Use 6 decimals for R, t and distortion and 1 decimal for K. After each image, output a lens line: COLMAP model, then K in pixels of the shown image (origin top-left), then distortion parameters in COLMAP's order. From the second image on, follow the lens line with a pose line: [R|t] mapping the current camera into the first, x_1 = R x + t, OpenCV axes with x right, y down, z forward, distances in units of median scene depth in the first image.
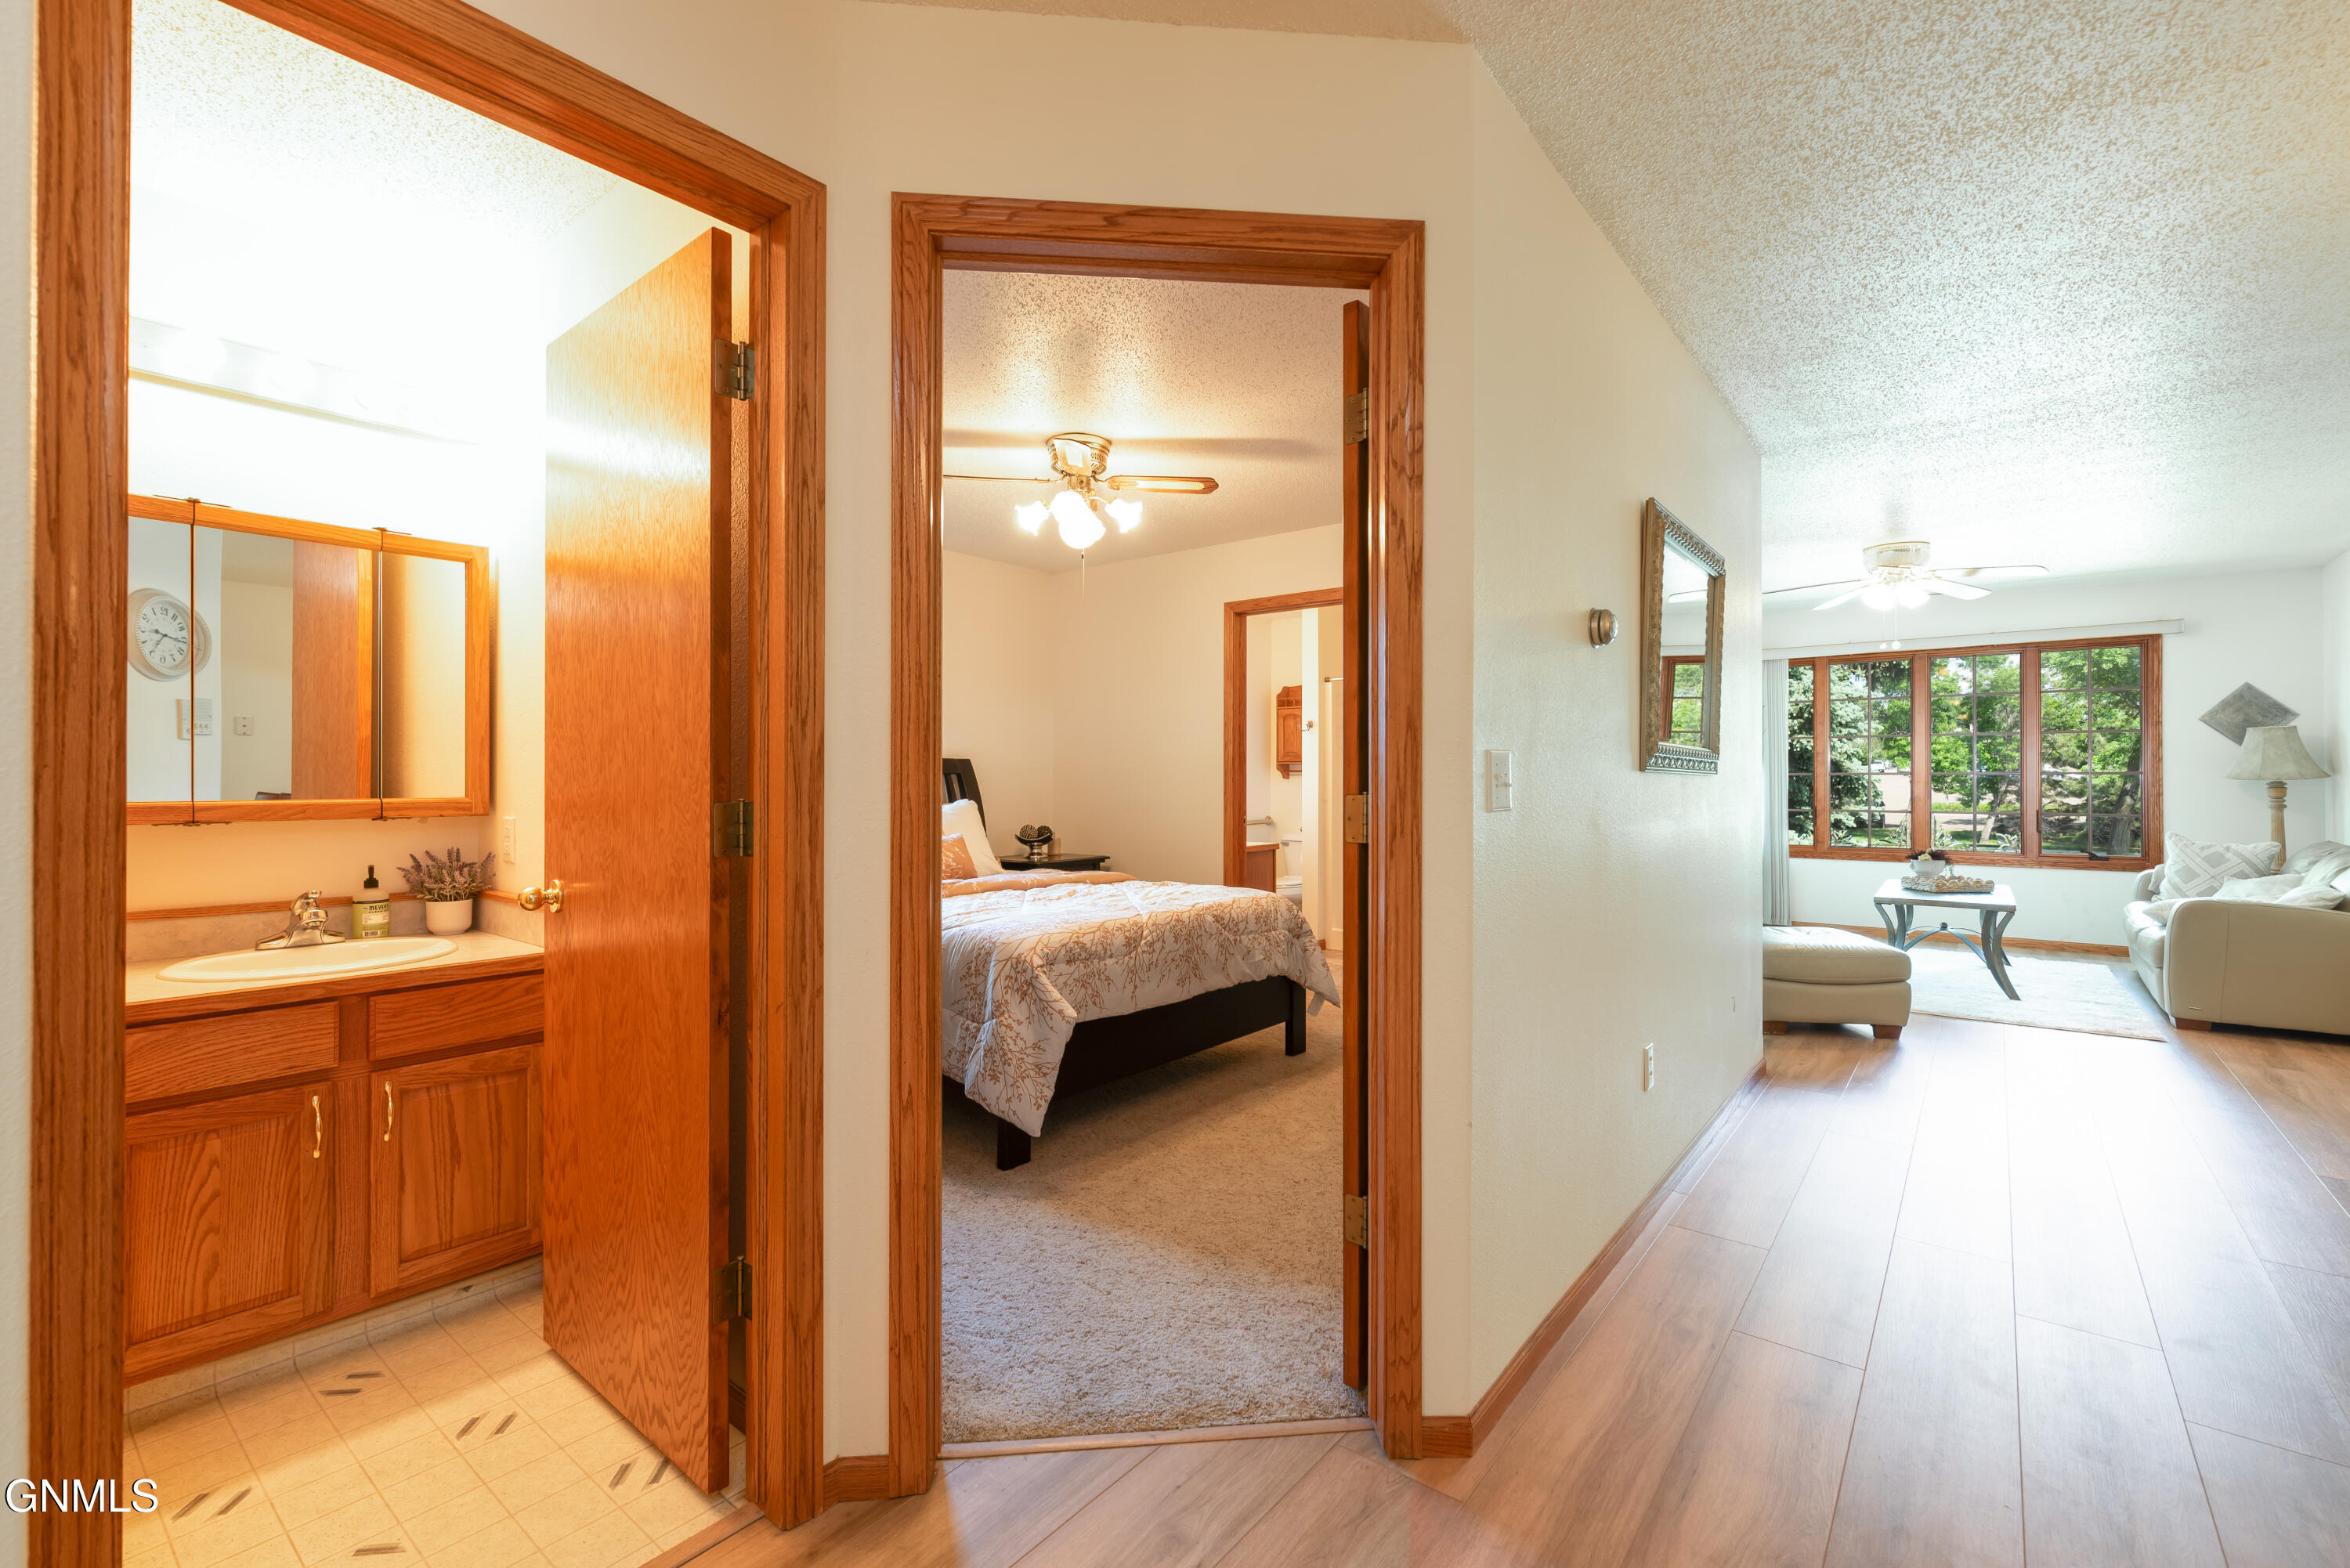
lens RADIAL K [[1002.7, 0, 1176.3], [0, 1002.7, 774.4], [0, 0, 1]] dist [0.001096, 0.000082]
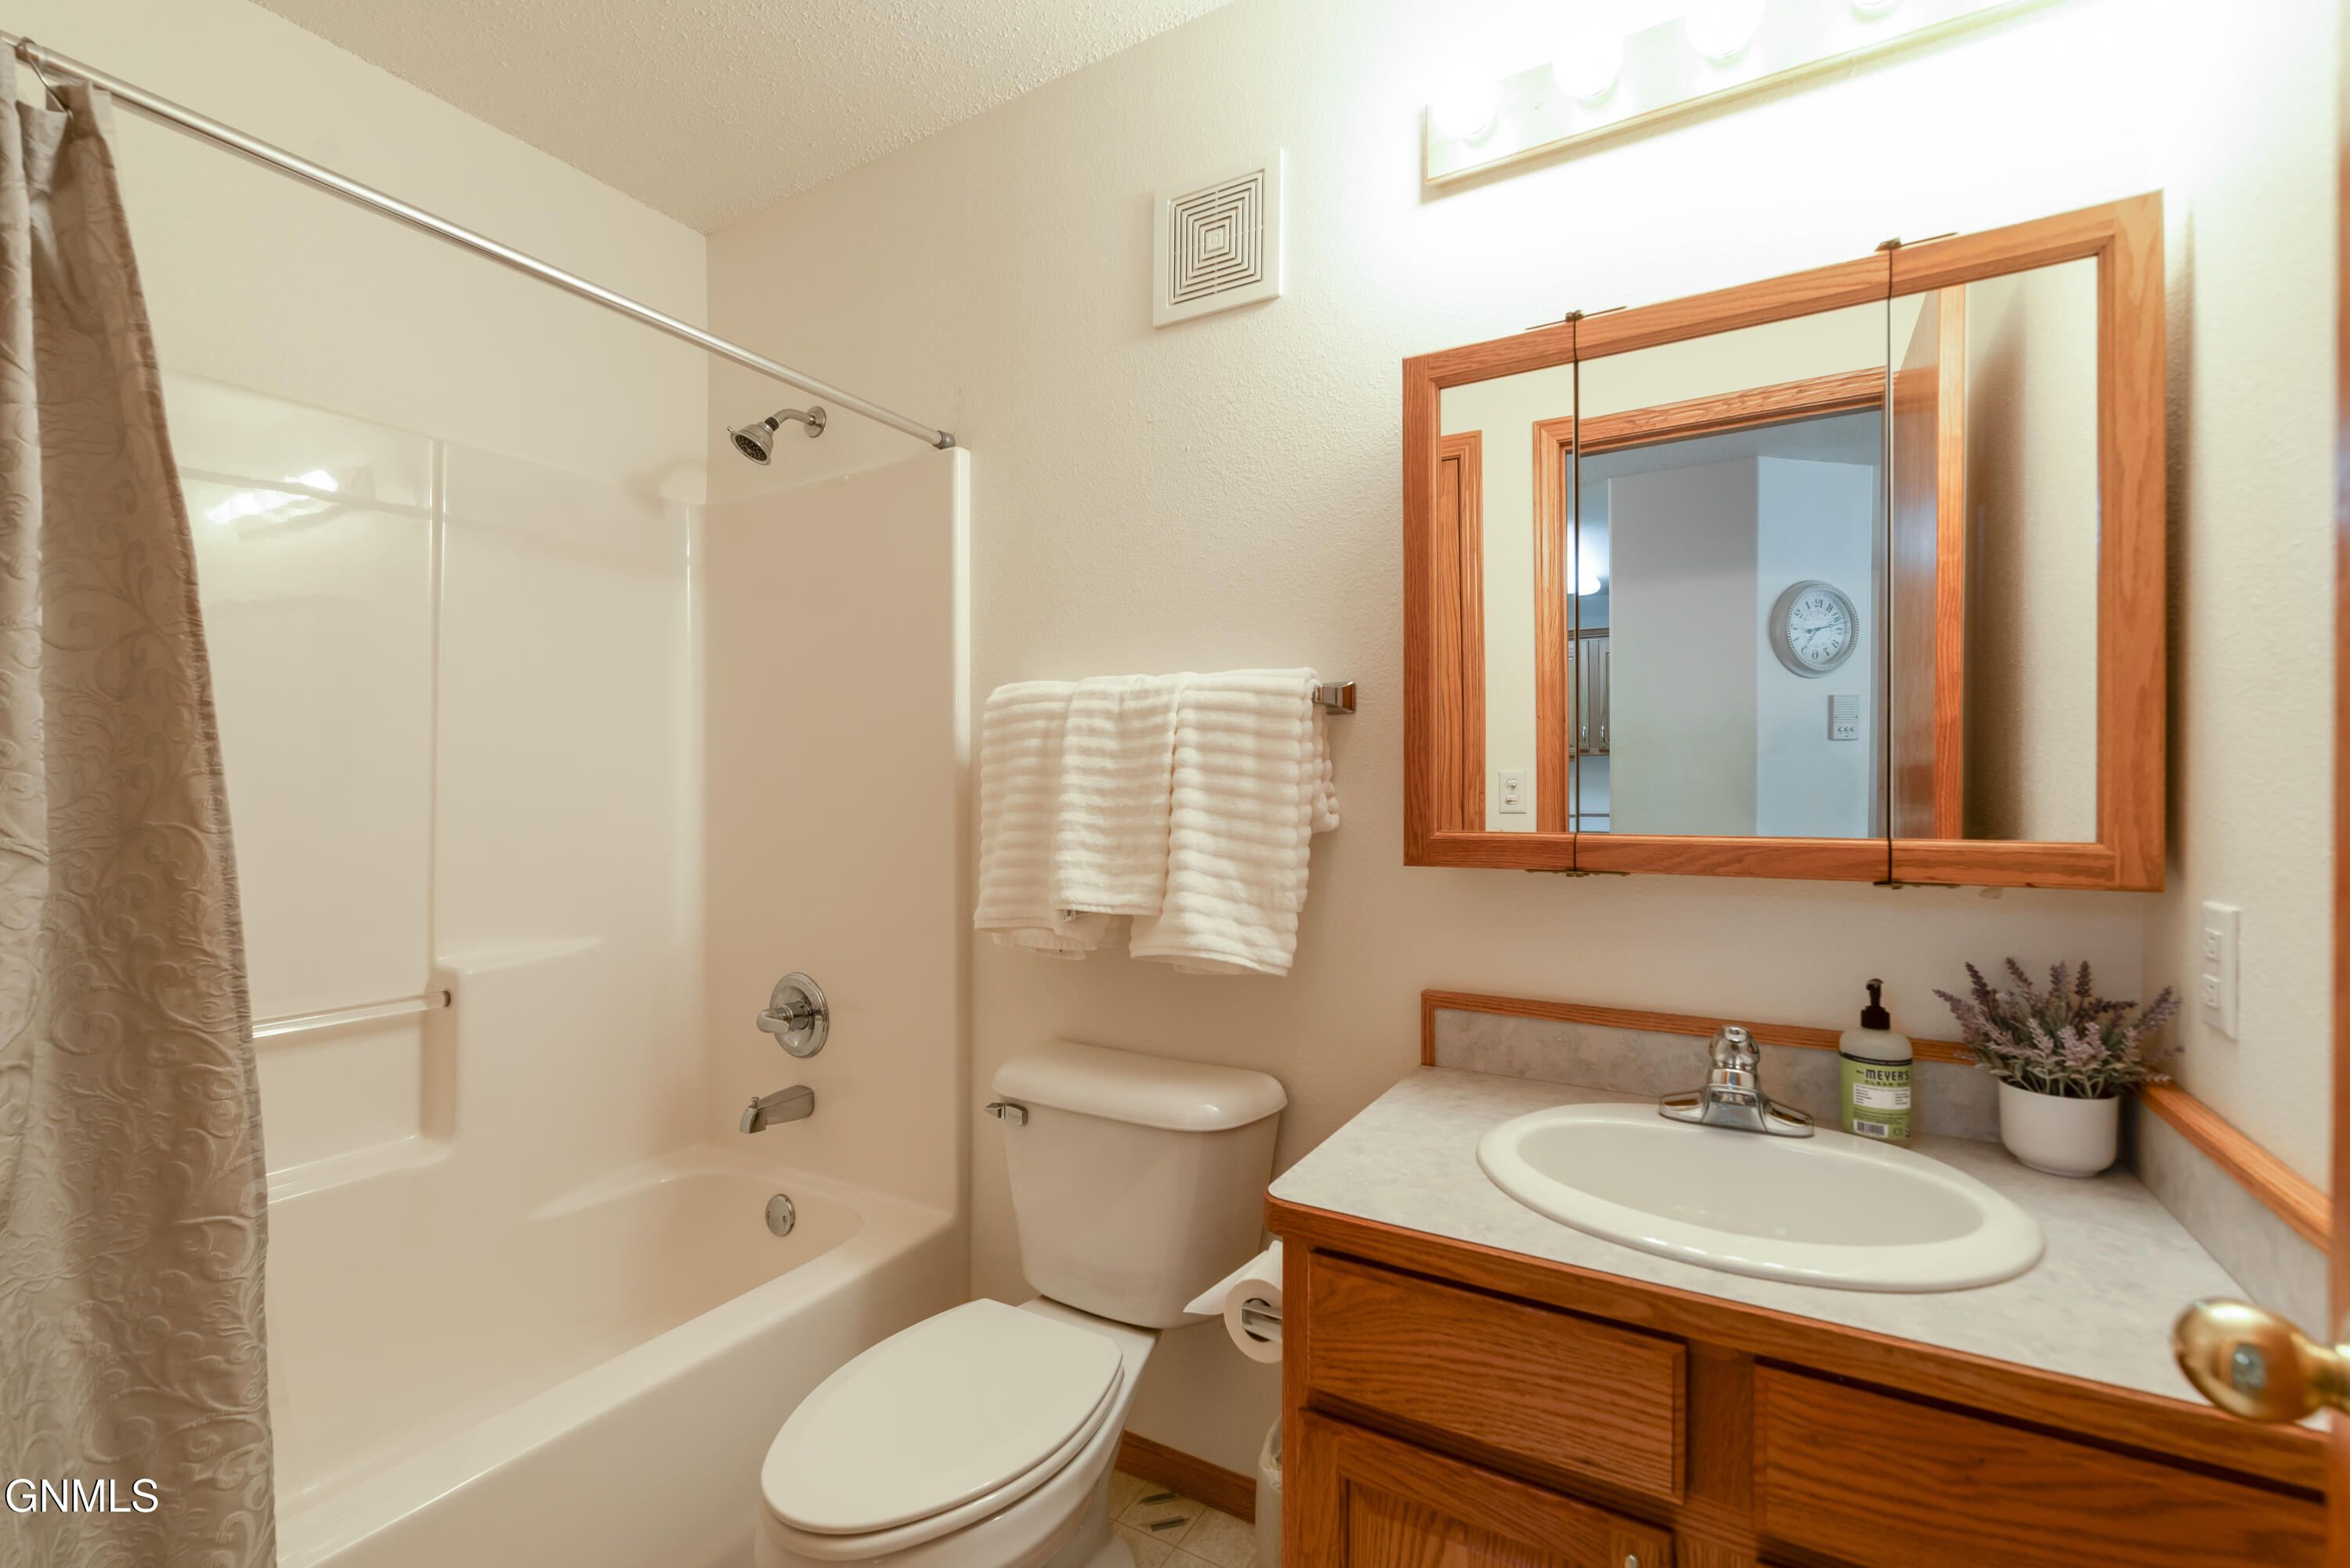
lens RADIAL K [[1024.9, 0, 1177.1], [0, 1024.9, 795.1], [0, 0, 1]] dist [-0.001940, -0.000498]
pose [[0.144006, 0.007298, -0.989550, -0.371874], [0.003547, 0.999963, 0.007891, -0.001036], [0.989571, -0.004646, 0.143974, 0.601940]]
